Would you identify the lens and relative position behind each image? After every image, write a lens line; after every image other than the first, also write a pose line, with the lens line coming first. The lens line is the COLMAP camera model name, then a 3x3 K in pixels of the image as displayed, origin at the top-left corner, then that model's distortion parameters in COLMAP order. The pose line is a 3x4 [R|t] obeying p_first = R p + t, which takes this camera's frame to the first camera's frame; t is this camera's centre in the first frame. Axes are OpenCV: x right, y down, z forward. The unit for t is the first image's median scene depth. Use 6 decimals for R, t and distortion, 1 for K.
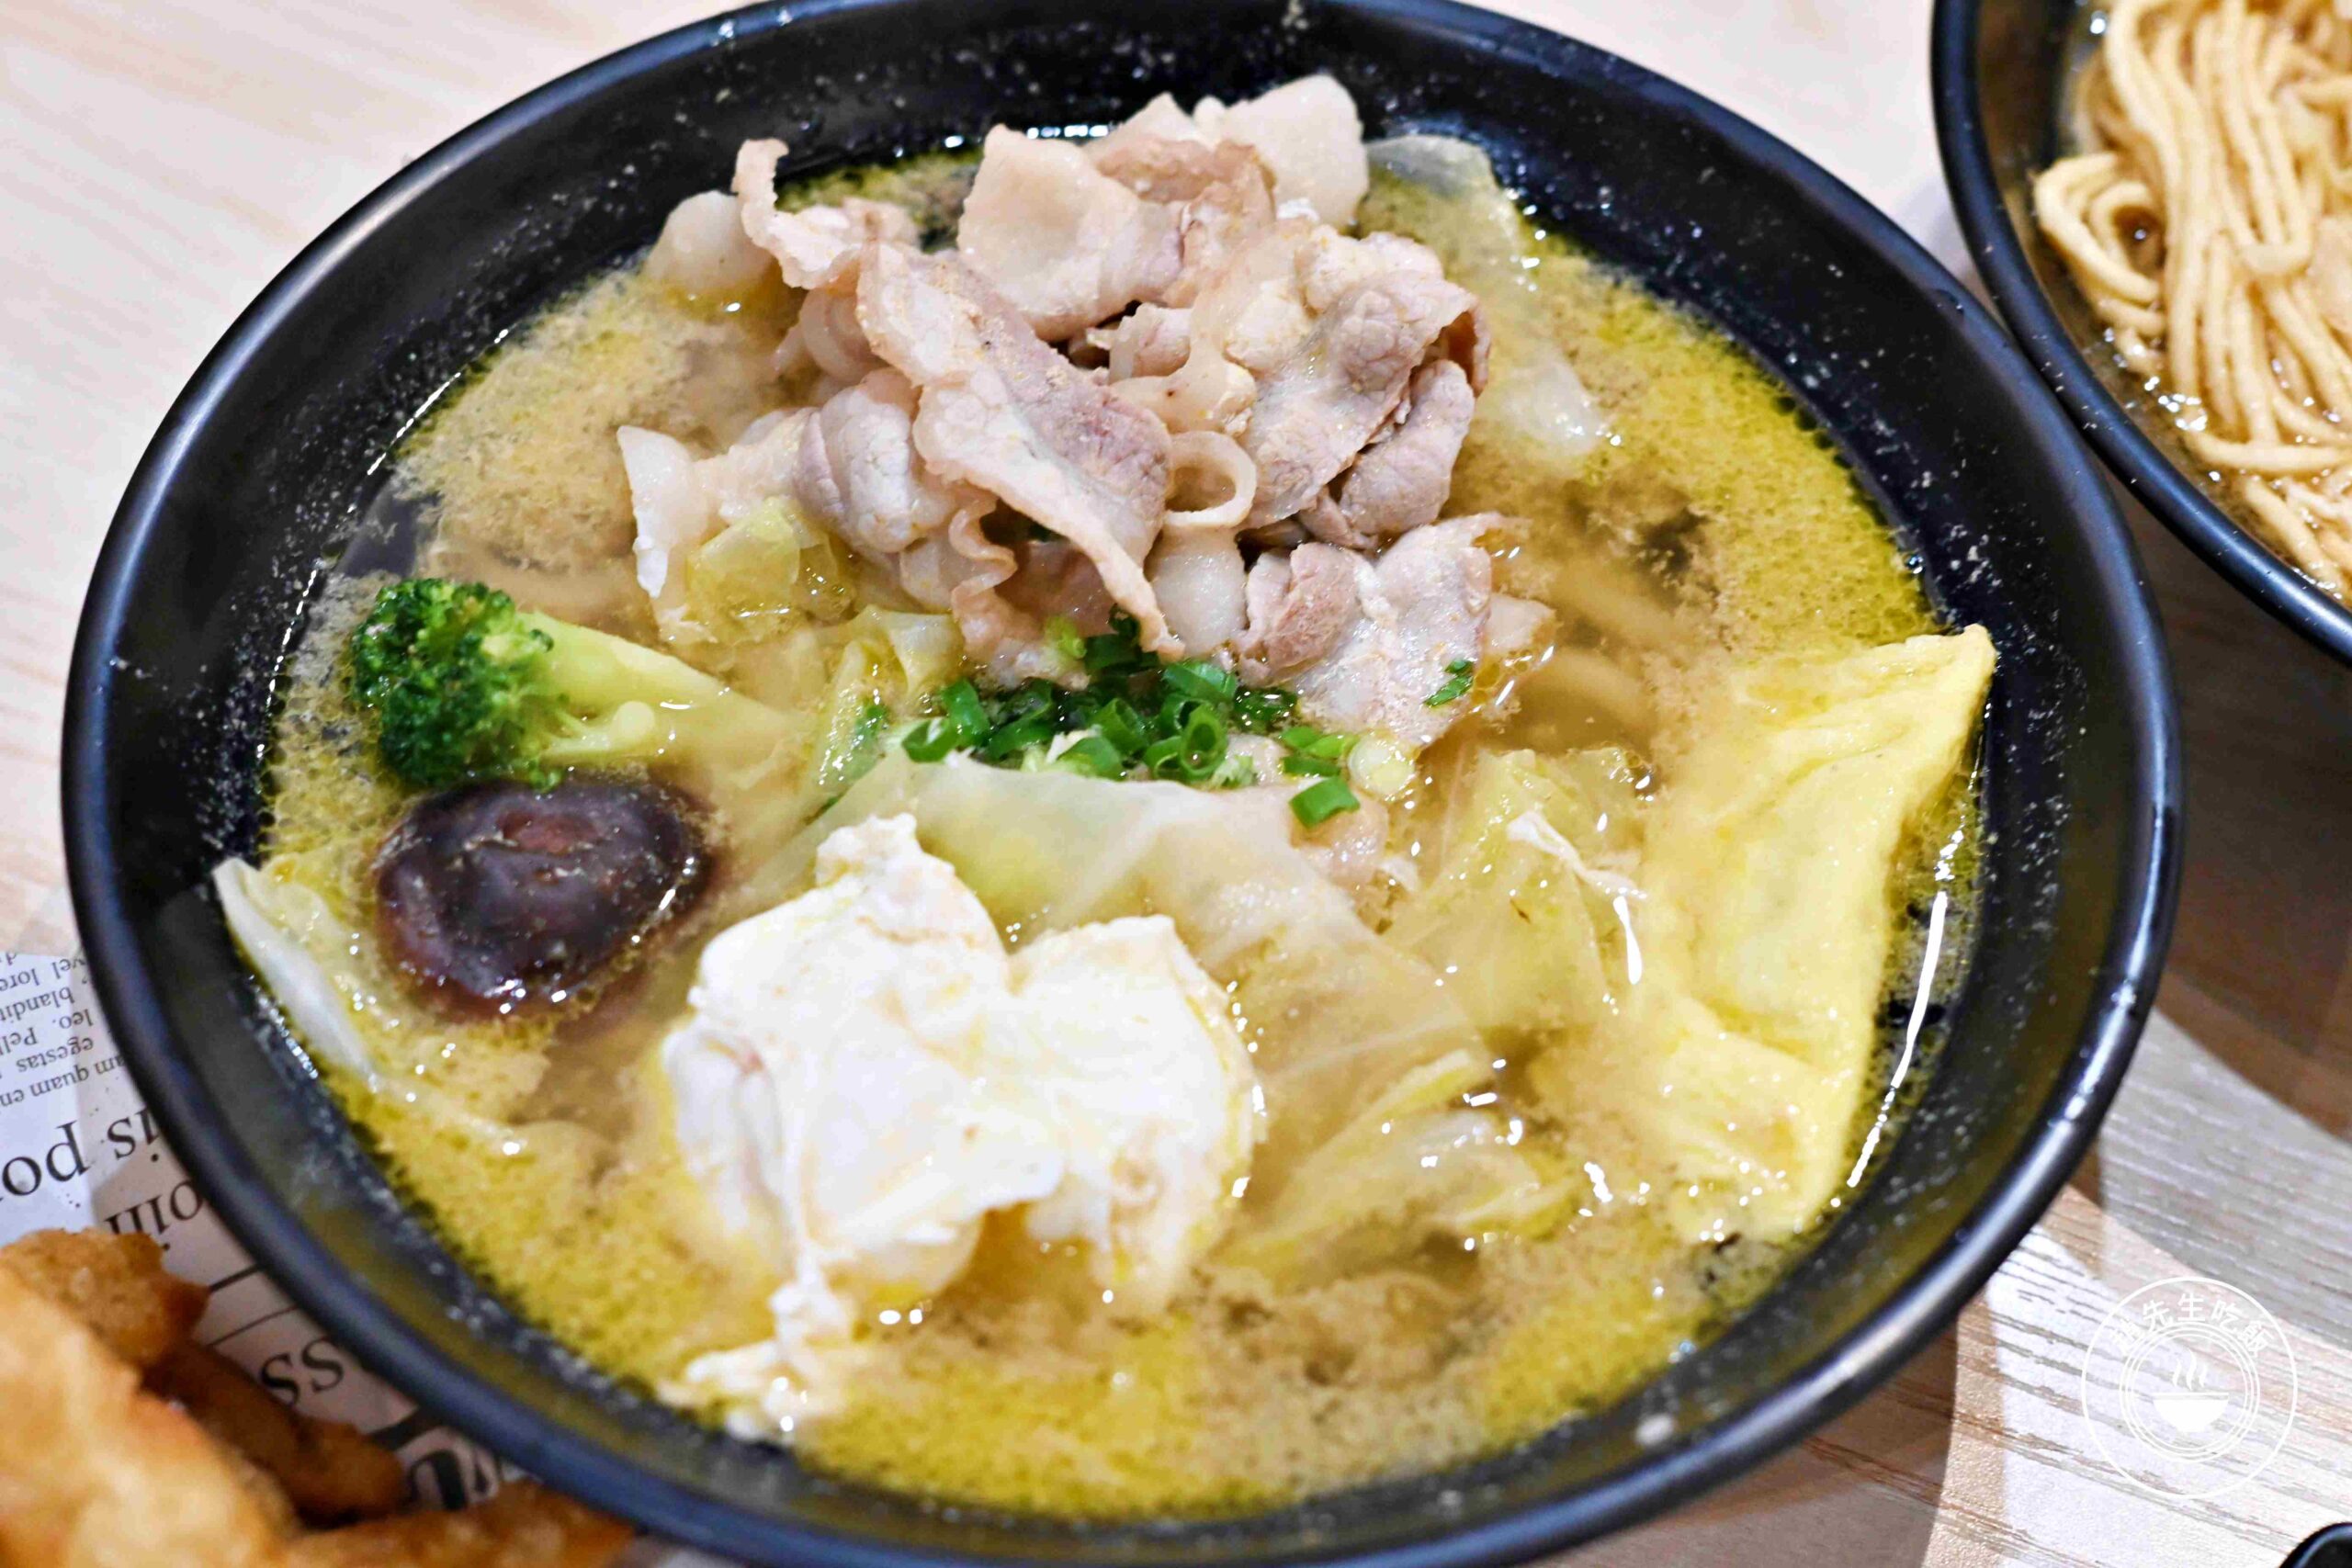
lens RADIAL K [[5158.6, 0, 1176.0], [0, 5158.6, 784.0], [0, 0, 1]] dist [-0.039515, 0.017505]
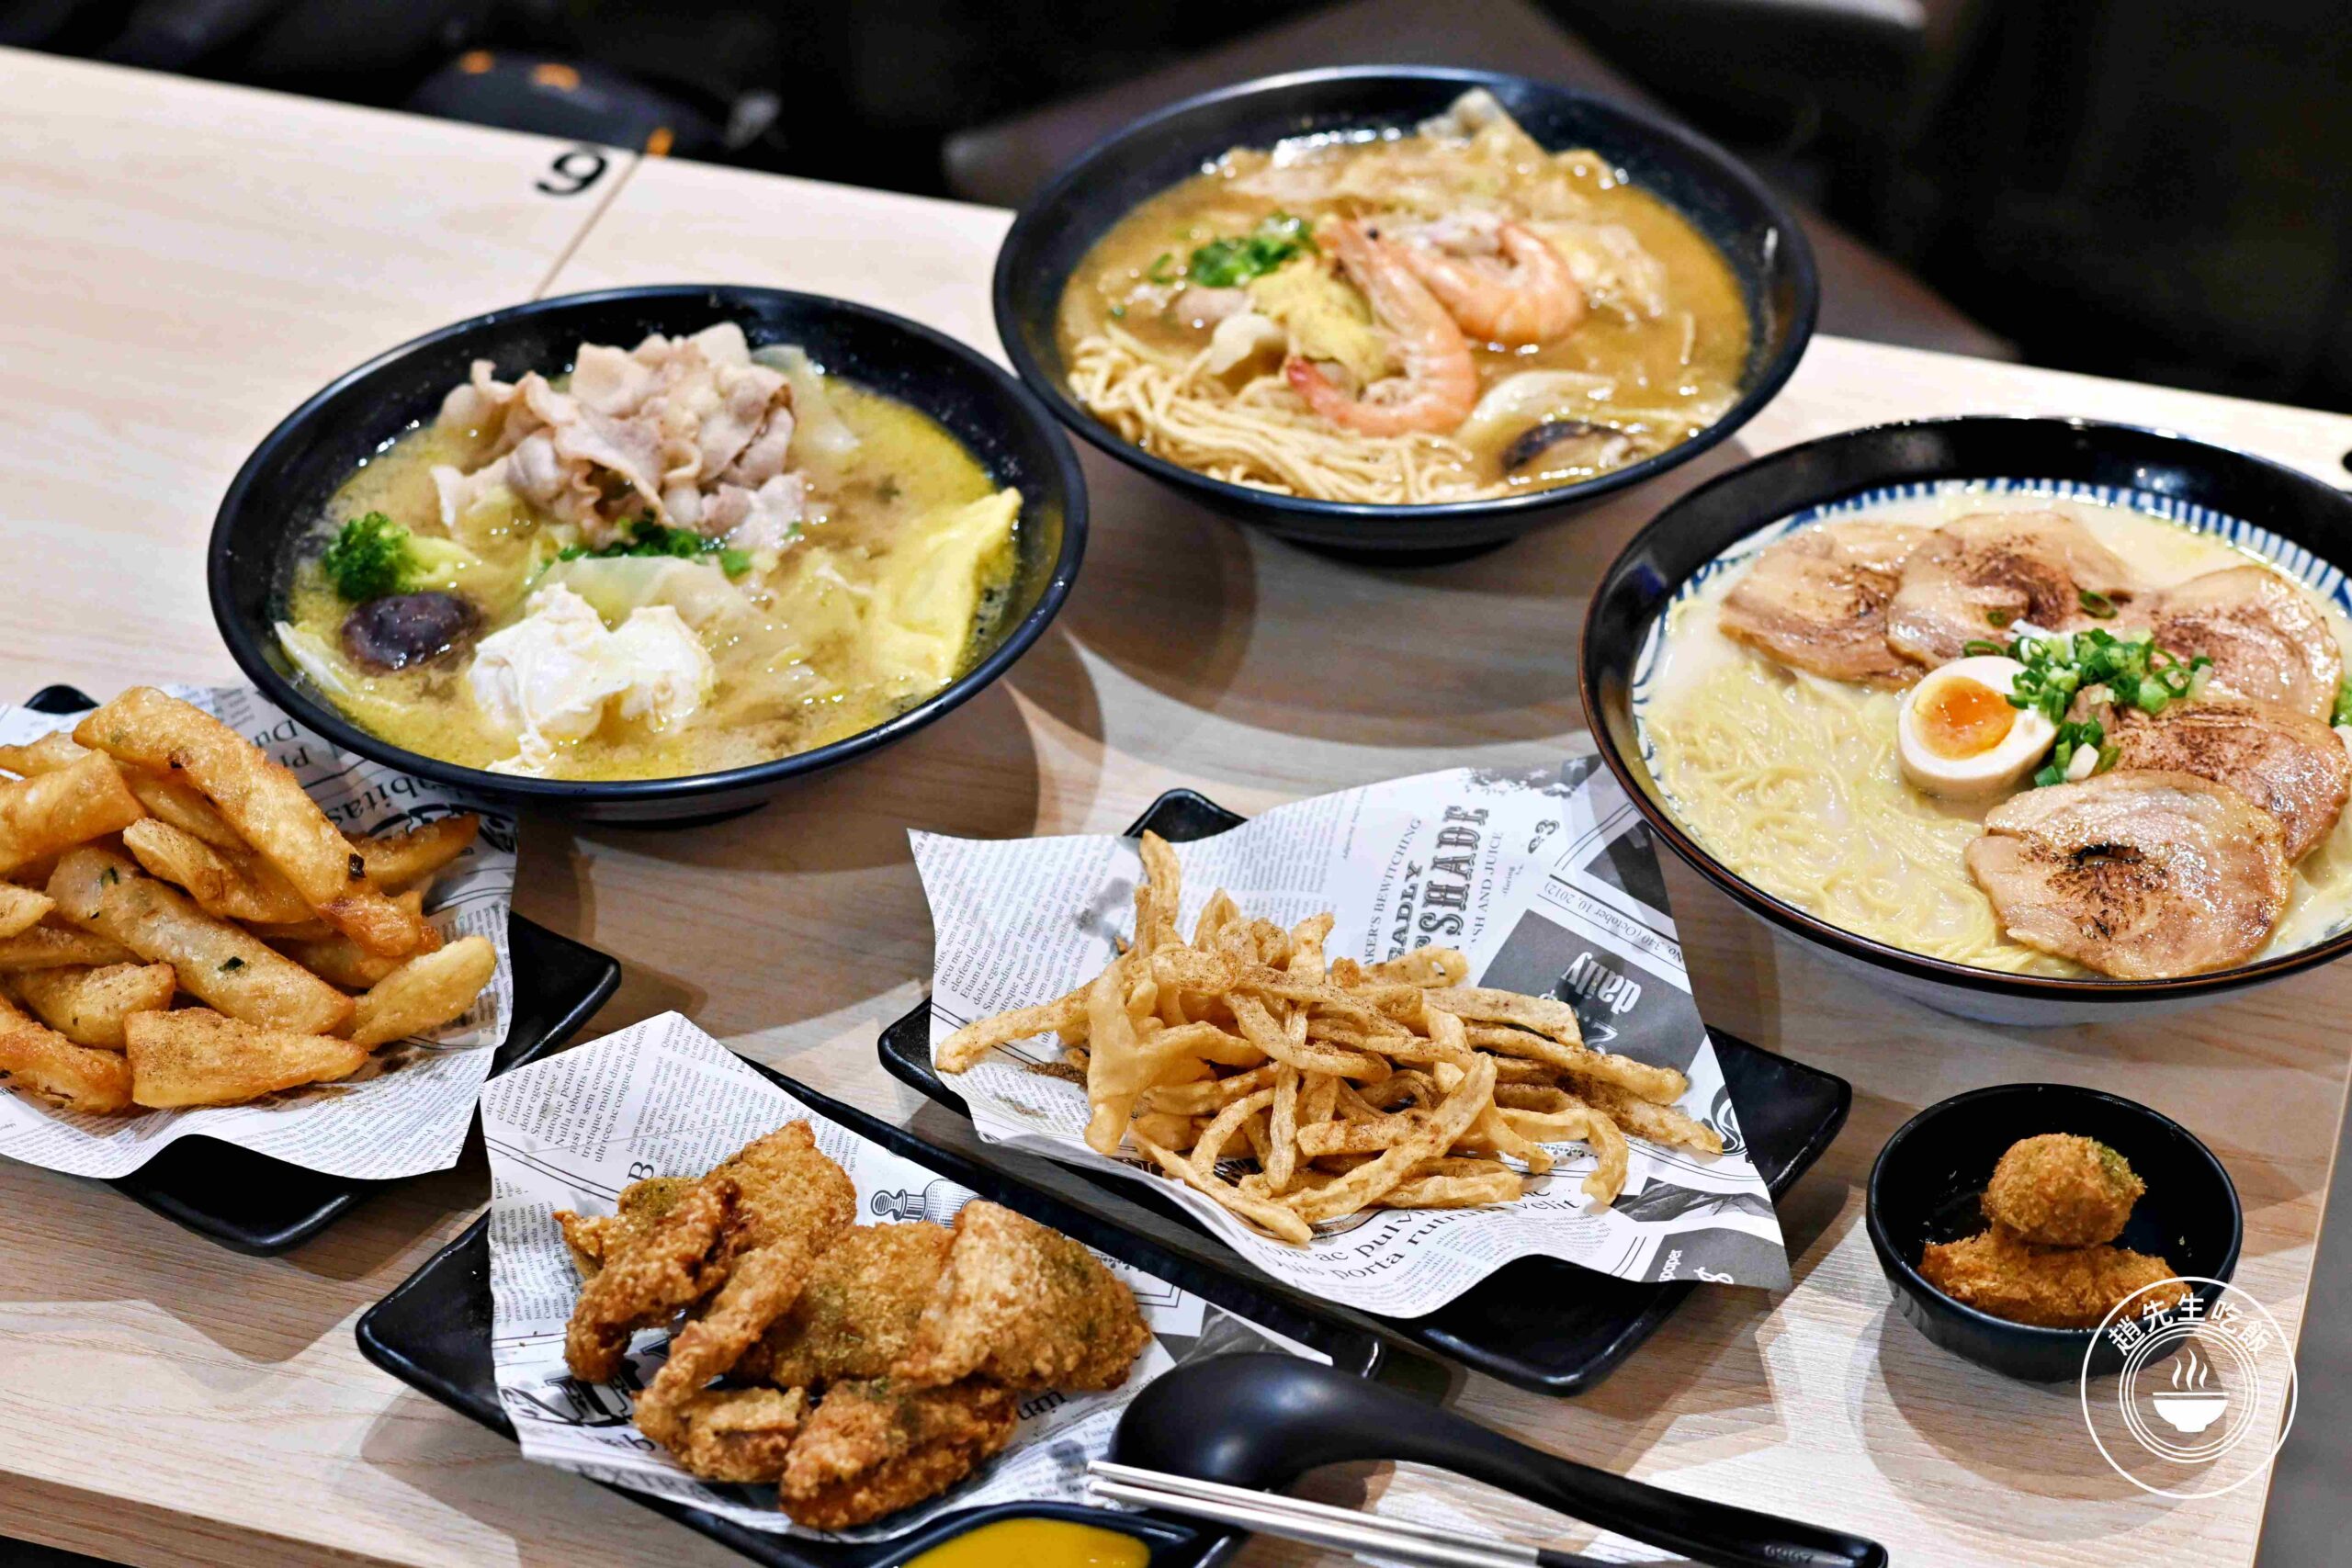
lens RADIAL K [[5158.6, 0, 1176.0], [0, 5158.6, 784.0], [0, 0, 1]] dist [-0.039515, 0.017505]
pose [[0.994077, -0.094777, 0.053172, 0.092665], [0.104330, 0.969256, -0.222842, 0.641172], [-0.030417, 0.227070, 0.973403, -1.283158]]
